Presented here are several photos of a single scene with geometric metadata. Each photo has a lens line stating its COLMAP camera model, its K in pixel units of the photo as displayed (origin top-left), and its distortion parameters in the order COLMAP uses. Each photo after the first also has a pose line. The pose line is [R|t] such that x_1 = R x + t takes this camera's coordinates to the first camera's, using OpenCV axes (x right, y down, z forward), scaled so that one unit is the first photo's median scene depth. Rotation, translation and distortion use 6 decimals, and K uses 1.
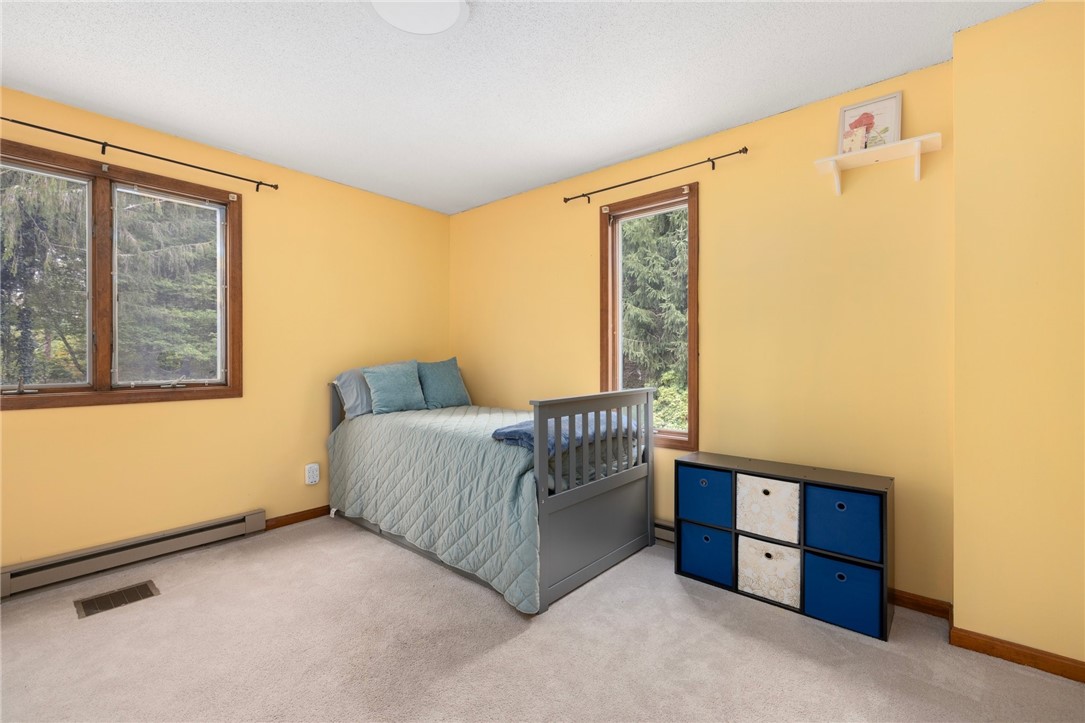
lens RADIAL K [[467.9, 0, 543.5], [0, 467.9, 362.6], [0, 0, 1]] dist [0.000121, -0.000022]
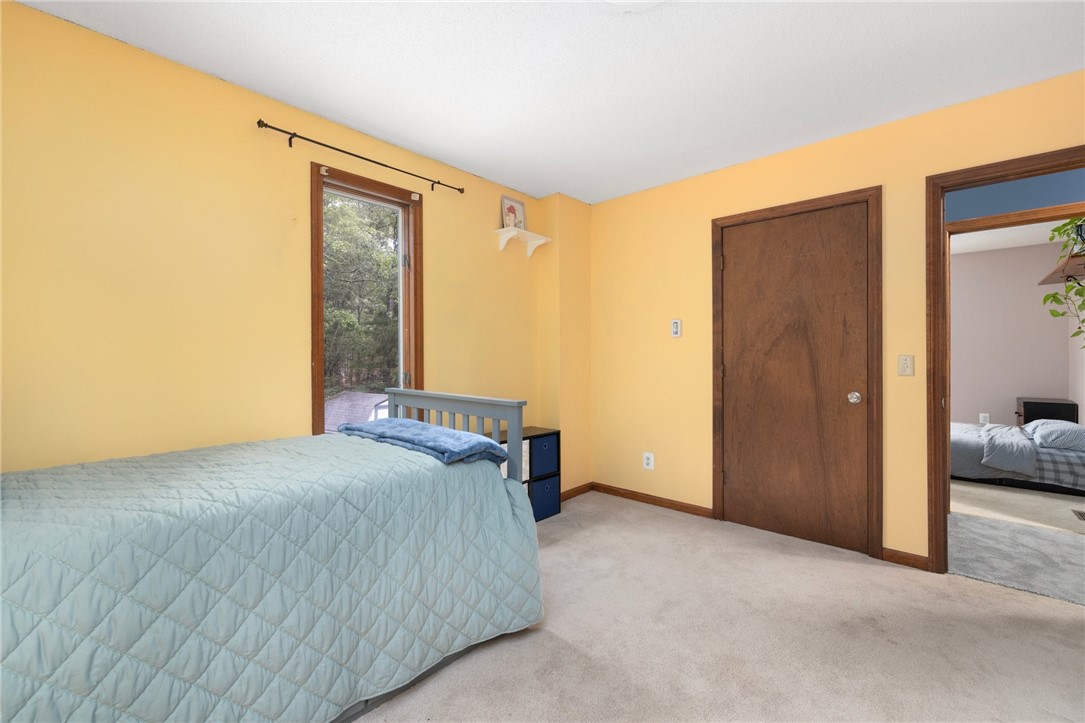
lens RADIAL K [[467.9, 0, 540.1], [0, 467.9, 355.3], [0, 0, 1]] dist [0.000121, -0.000022]
pose [[0.013259, 0.000849, 0.999912, -0.827059], [0.012240, 0.999925, -0.001011, -0.011689], [-0.999837, 0.012252, 0.013247, 0.793204]]
